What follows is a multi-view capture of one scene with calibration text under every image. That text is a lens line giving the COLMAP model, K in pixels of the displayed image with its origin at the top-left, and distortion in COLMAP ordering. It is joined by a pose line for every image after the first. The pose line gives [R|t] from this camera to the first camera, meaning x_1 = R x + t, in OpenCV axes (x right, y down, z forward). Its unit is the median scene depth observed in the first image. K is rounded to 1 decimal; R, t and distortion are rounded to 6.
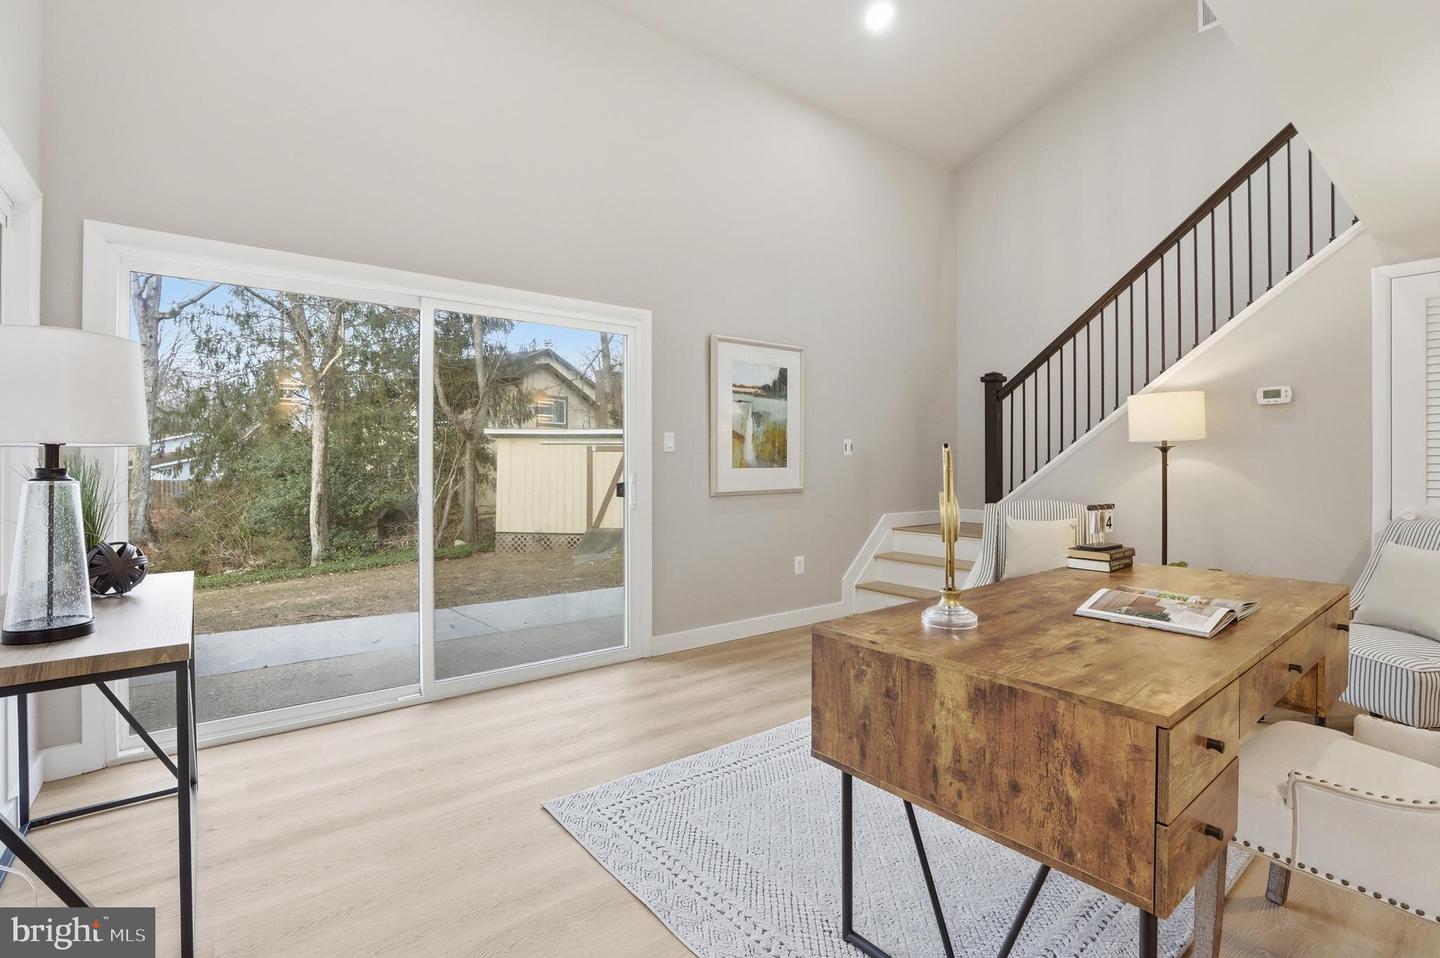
lens RADIAL K [[662.9, 0, 711.1], [0, 662.9, 466.3], [0, 0, 1]] dist [-0.004386, -0.000452]
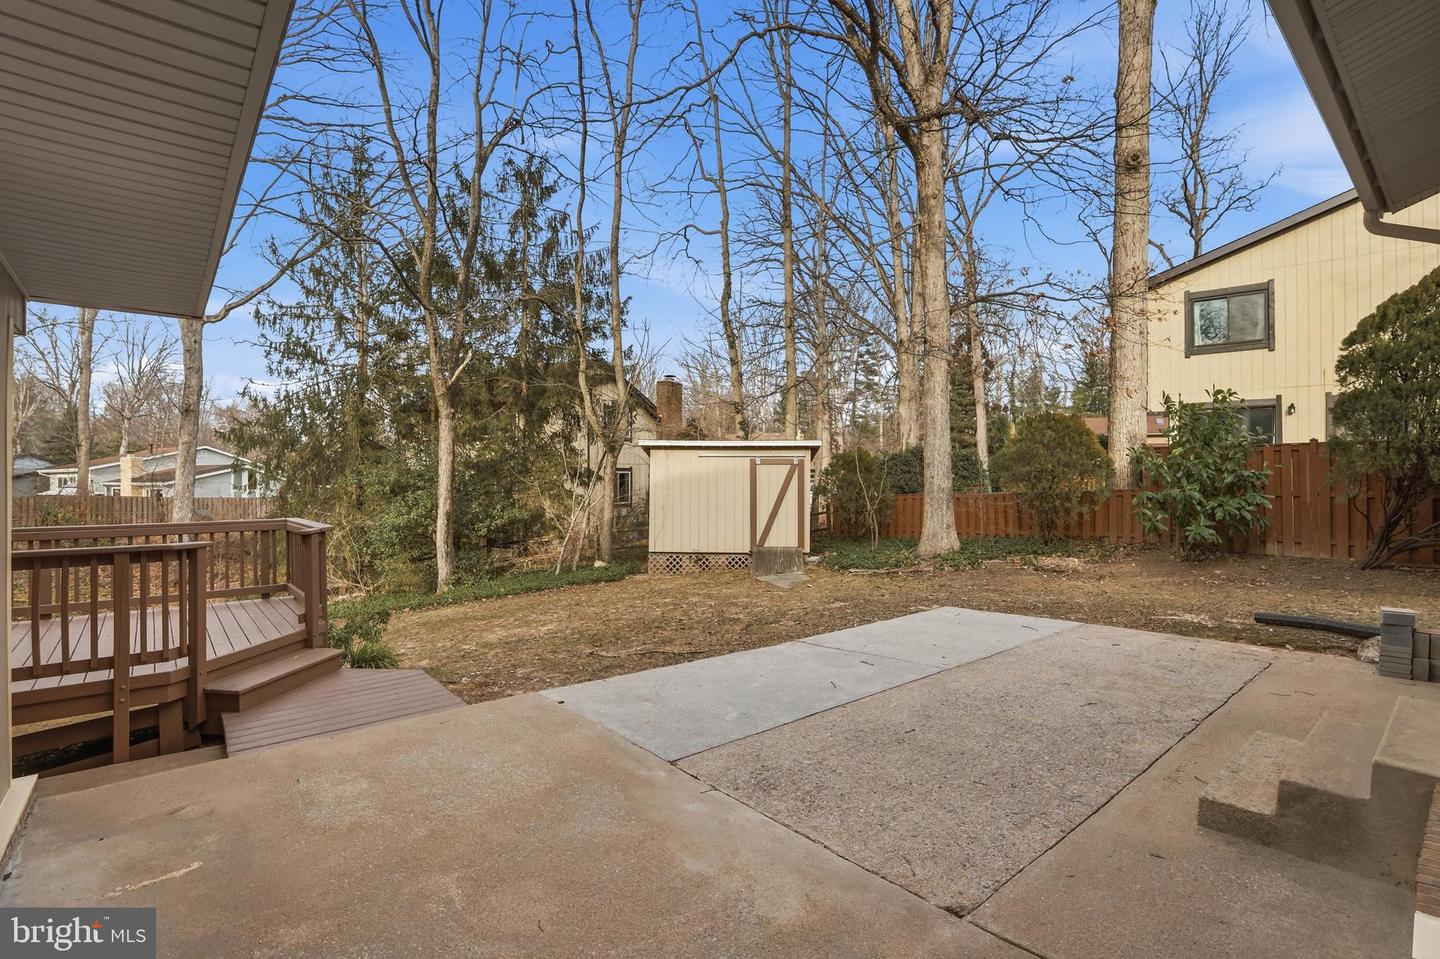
lens RADIAL K [[662.9, 0, 717.3], [0, 662.9, 472.4], [0, 0, 1]] dist [-0.004386, -0.000452]
pose [[0.998877, -0.003037, 0.047278, -0.224480], [0.003453, 0.999956, -0.008721, -0.002642], [-0.047250, 0.008875, 0.998844, 0.058470]]
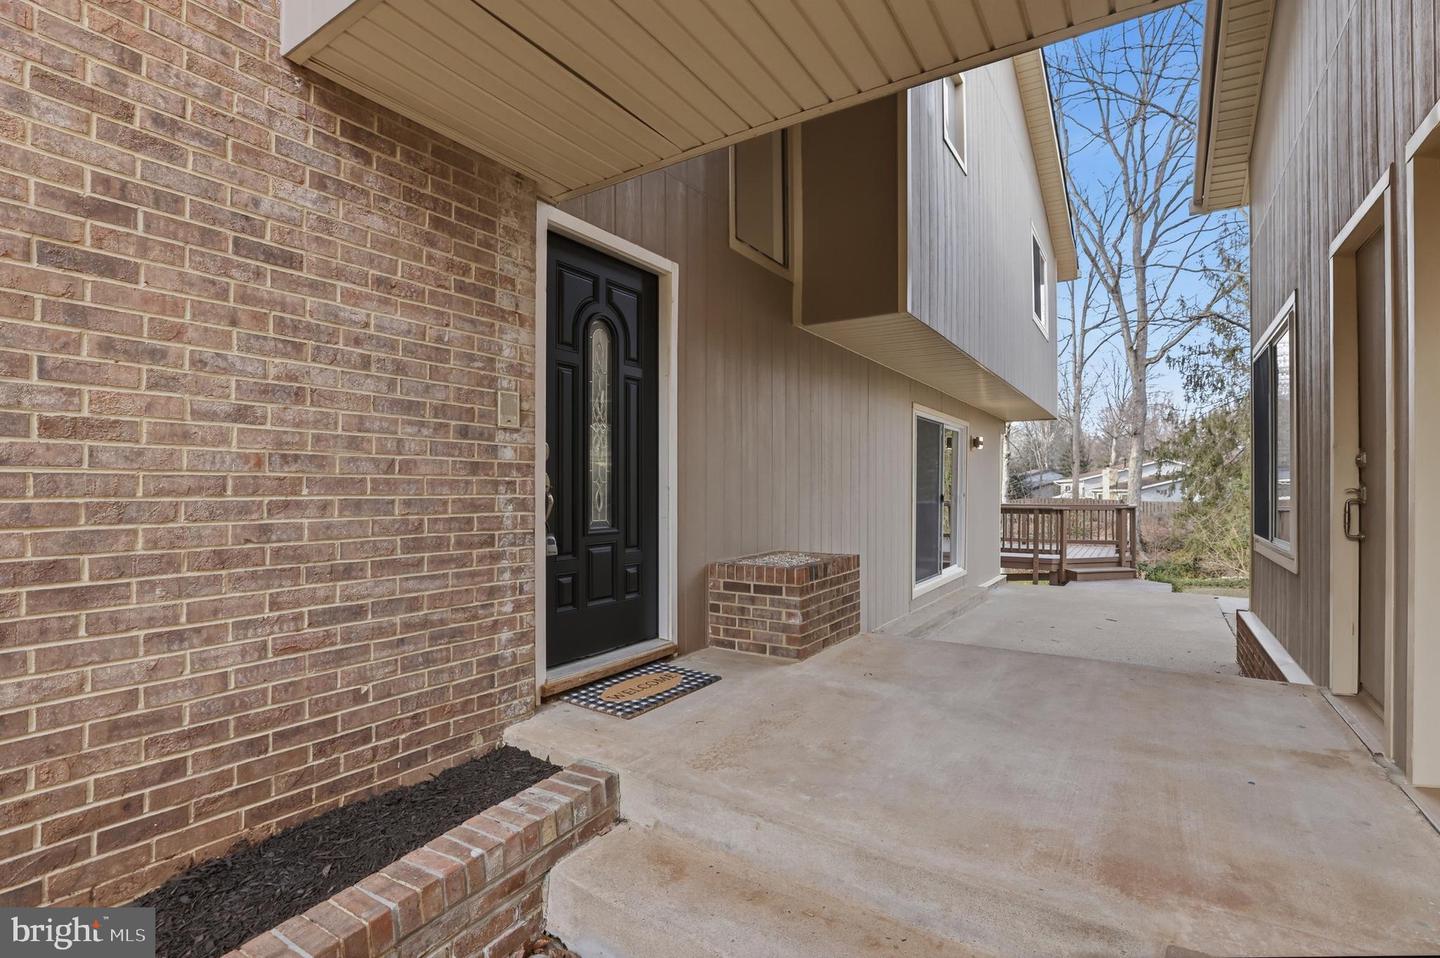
lens RADIAL K [[662.9, 0, 712.2], [0, 662.9, 481.3], [0, 0, 1]] dist [-0.004386, -0.000452]
pose [[0.320062, -0.013240, -0.947304, 0.065478], [0.000653, 0.999905, -0.013755, 0.006585], [0.947396, 0.003784, 0.320040, -0.179687]]
